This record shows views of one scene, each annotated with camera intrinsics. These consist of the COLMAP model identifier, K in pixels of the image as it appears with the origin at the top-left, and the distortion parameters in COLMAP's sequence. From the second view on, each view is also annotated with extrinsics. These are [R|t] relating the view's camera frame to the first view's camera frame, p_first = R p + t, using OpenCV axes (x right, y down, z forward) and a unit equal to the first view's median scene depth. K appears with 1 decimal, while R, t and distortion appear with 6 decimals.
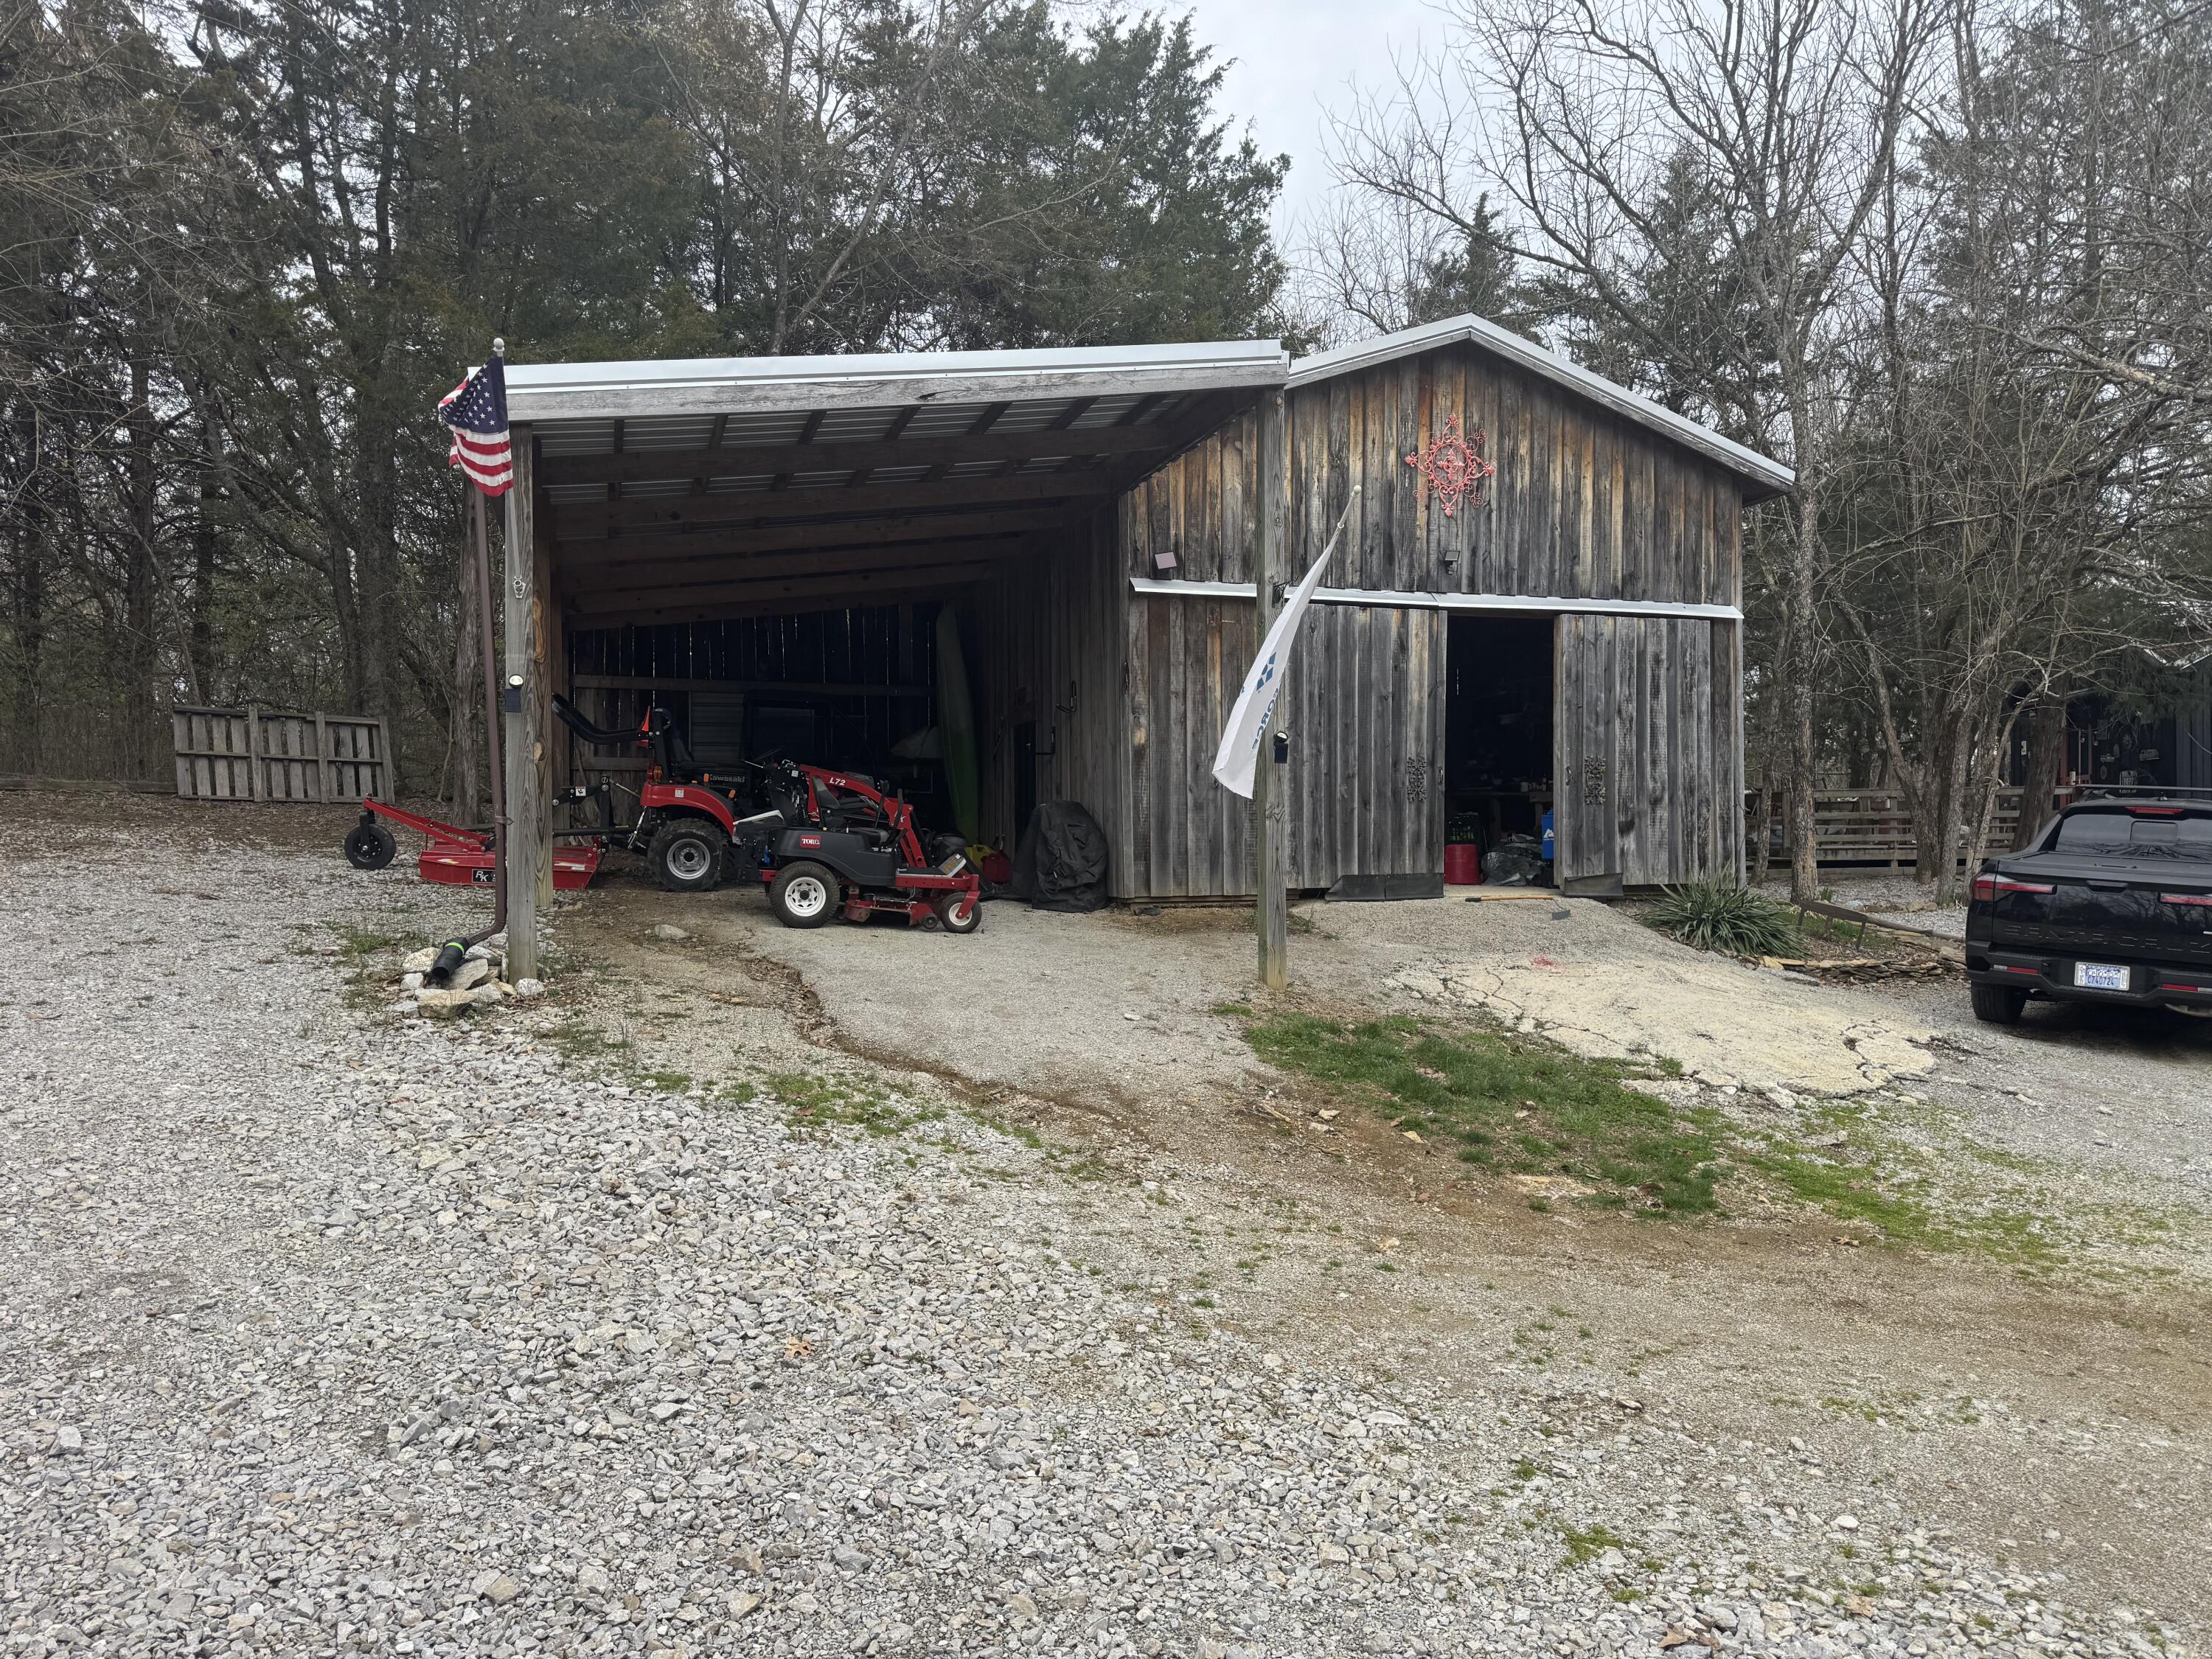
lens RADIAL K [[1587.7, 0, 1106.0], [0, 1587.7, 829.5], [0, 0, 1]] dist [0.024454, -0.018357]
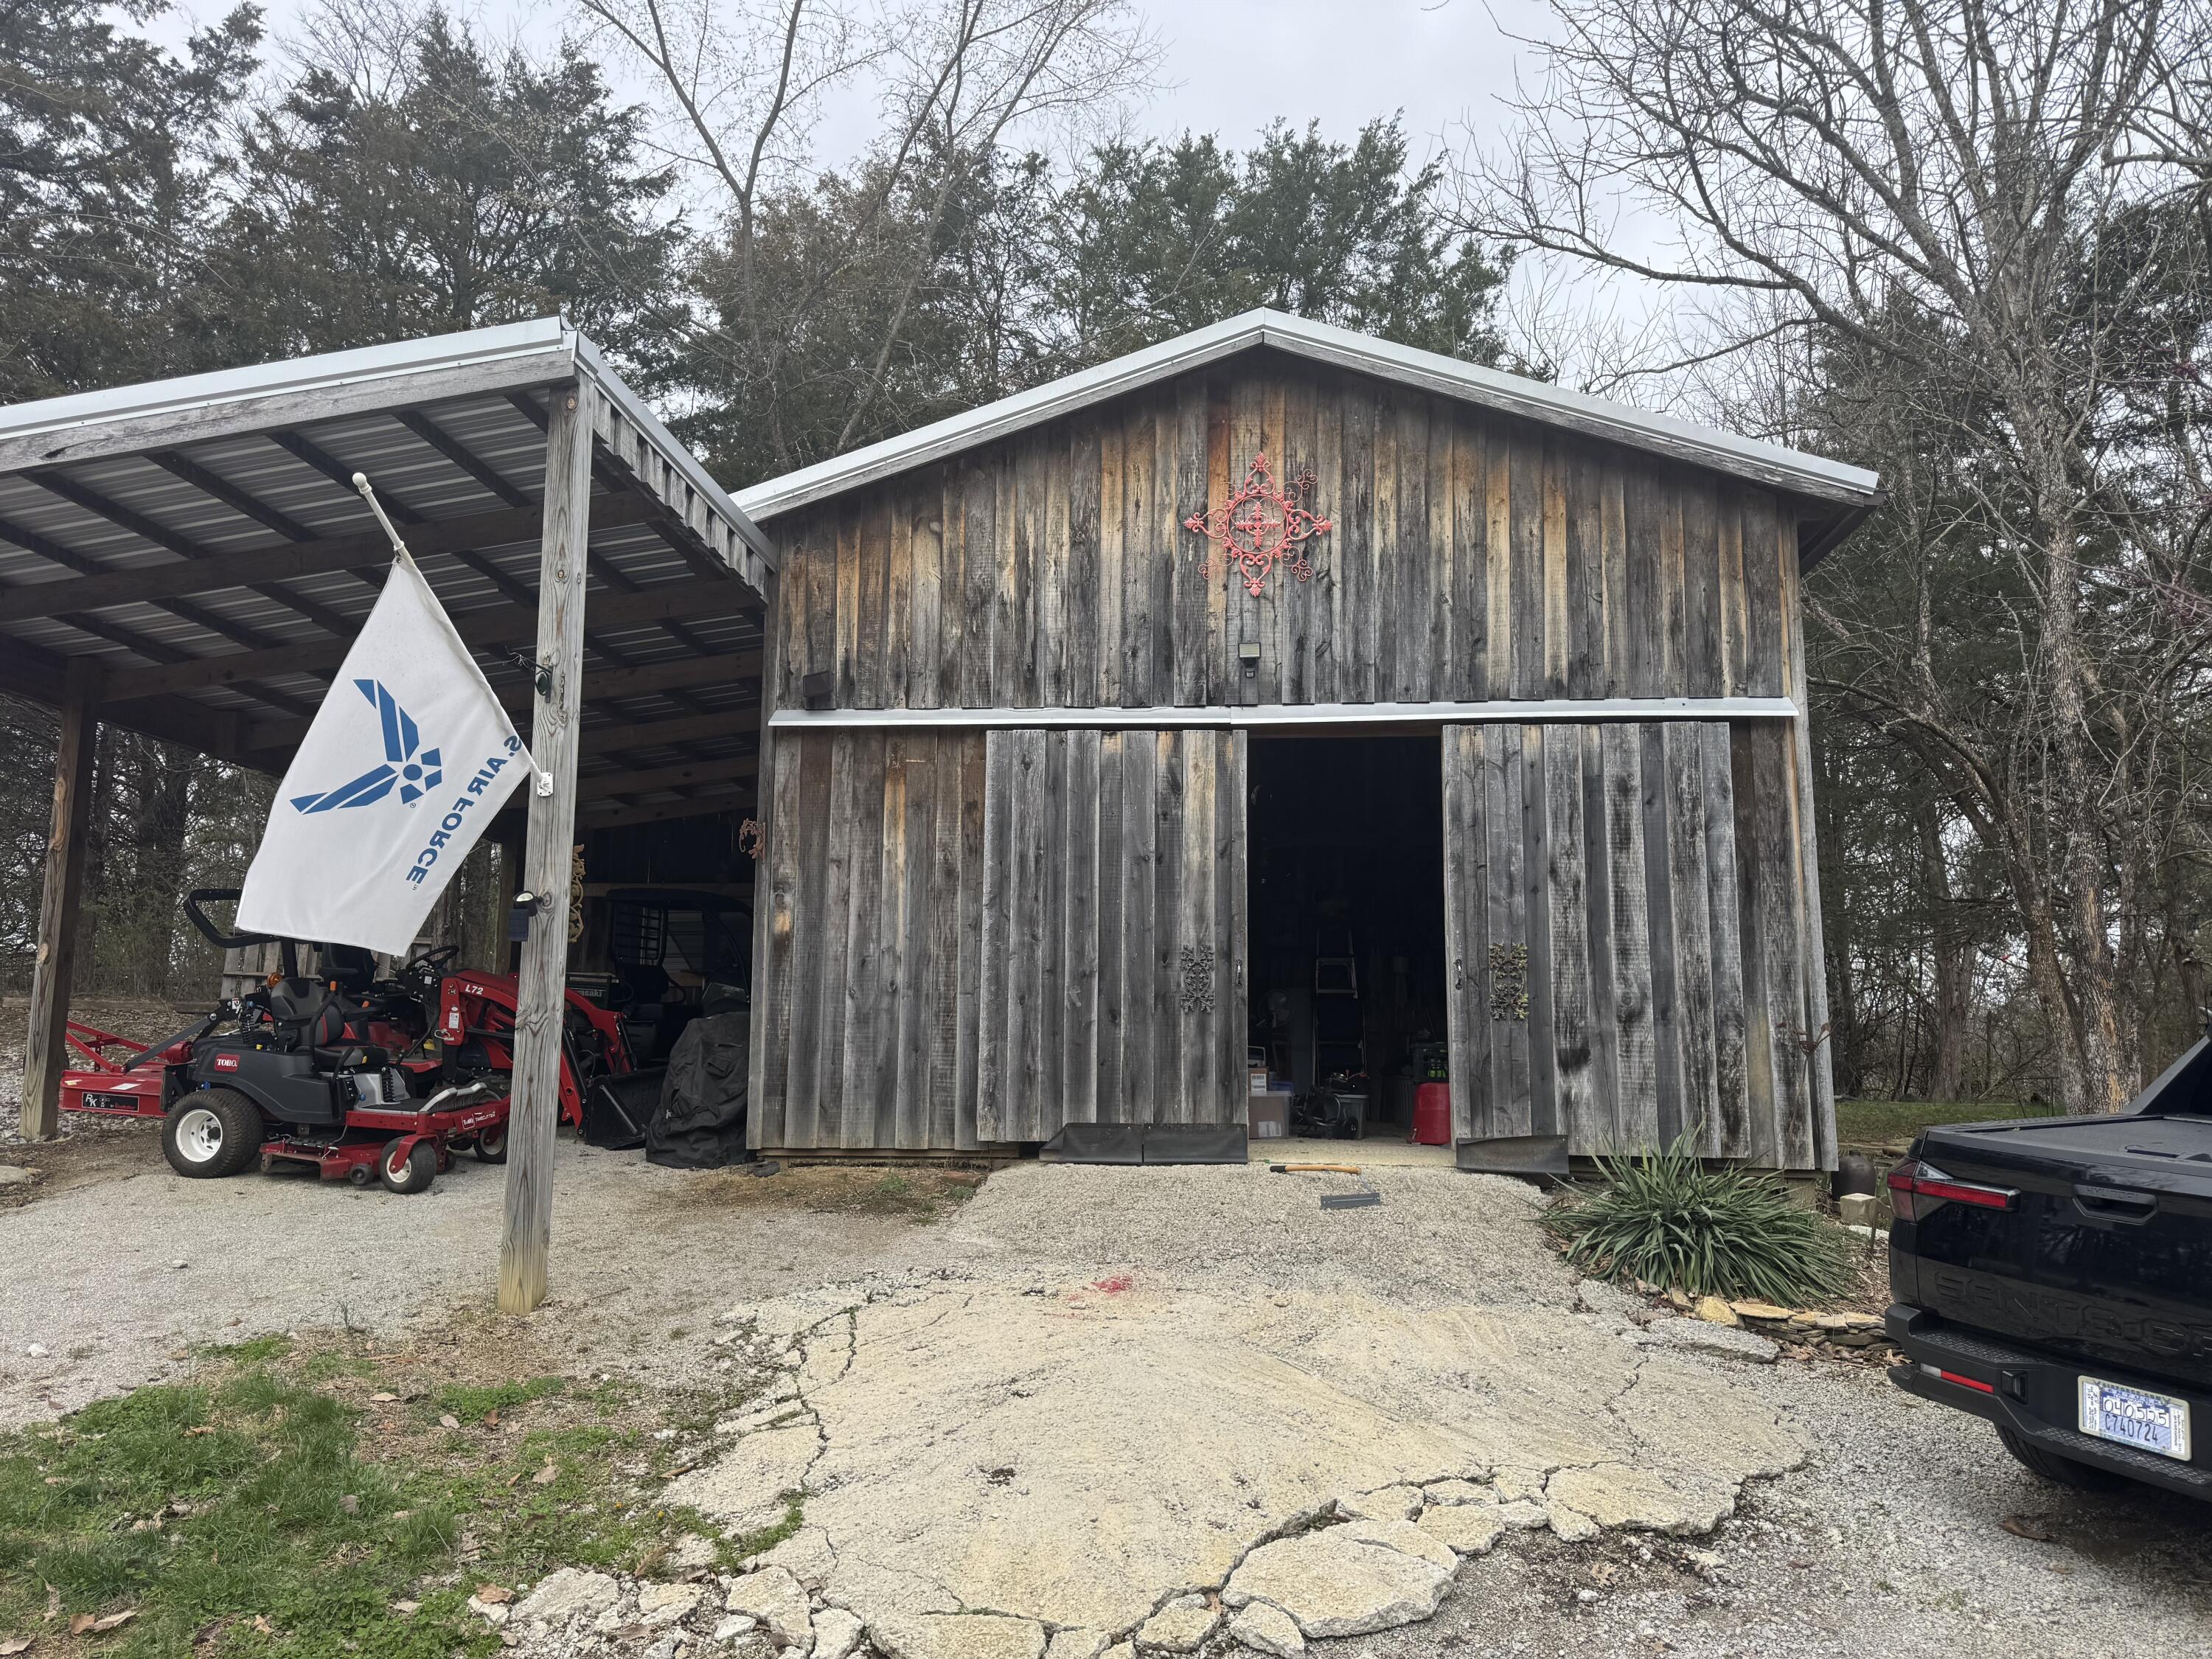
lens RADIAL K [[1581.2, 0, 1108.5], [0, 1581.2, 795.3], [0, 0, 1]] dist [0.124353, -0.203206]
pose [[0.917473, -0.053183, -0.394227, 0.424636], [-0.013158, 0.986423, -0.163696, 0.001737], [0.397581, 0.155374, 0.904317, 0.366634]]
